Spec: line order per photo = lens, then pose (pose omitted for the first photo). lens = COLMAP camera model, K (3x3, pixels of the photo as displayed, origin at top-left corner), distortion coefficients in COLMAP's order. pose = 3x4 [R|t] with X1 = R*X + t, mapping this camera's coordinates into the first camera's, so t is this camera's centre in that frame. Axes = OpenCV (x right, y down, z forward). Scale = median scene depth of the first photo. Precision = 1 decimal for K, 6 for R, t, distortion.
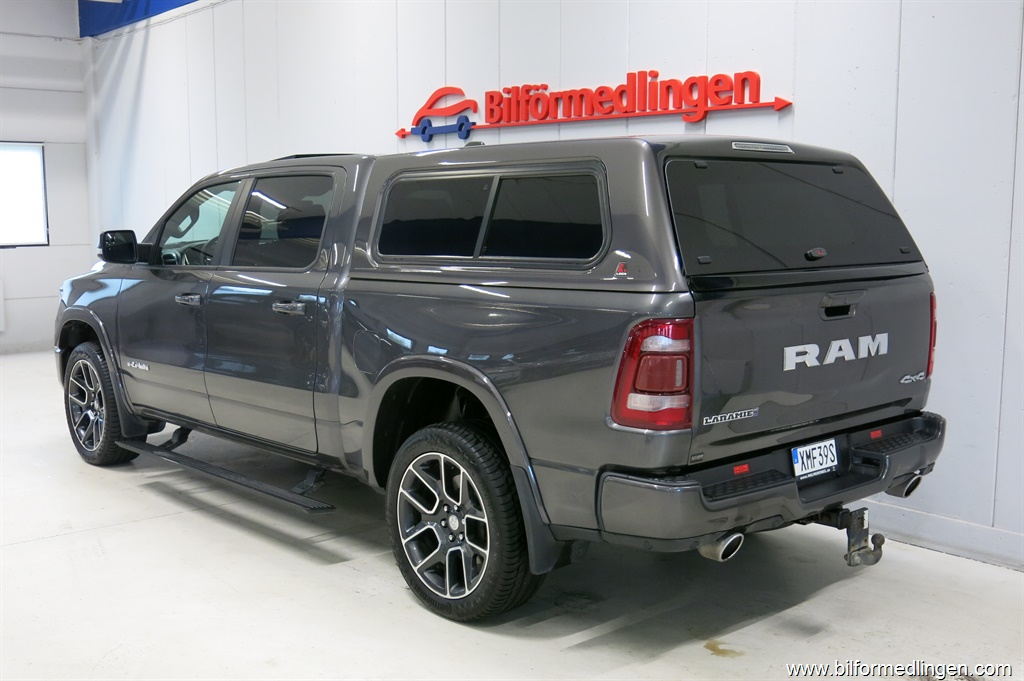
lens RADIAL K [[1136.4, 0, 509.3], [0, 1136.4, 338.4], [0, 0, 1]] dist [-0.009346, 0.000000]
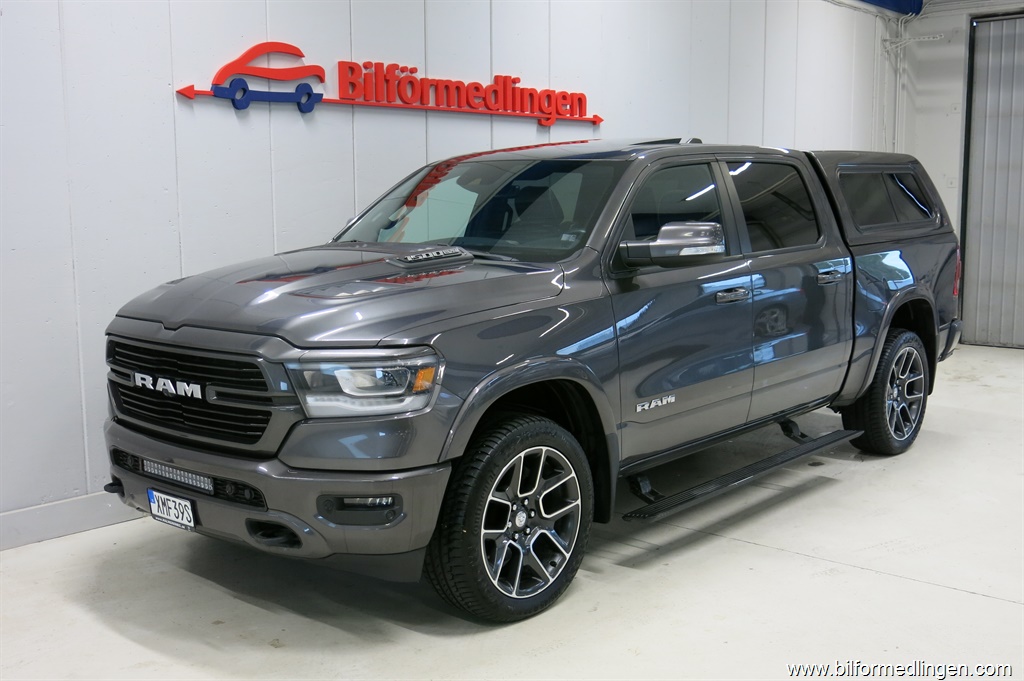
lens RADIAL K [[1118.7, 0, 514.6], [0, 1118.7, 336.5], [0, 0, 1]] dist [0.006257, 0.000000]
pose [[-0.122128, -0.119784, 0.985260, -0.951196], [0.130098, 0.982194, 0.135537, -0.119922], [-0.983951, 0.144733, -0.104370, 1.065084]]
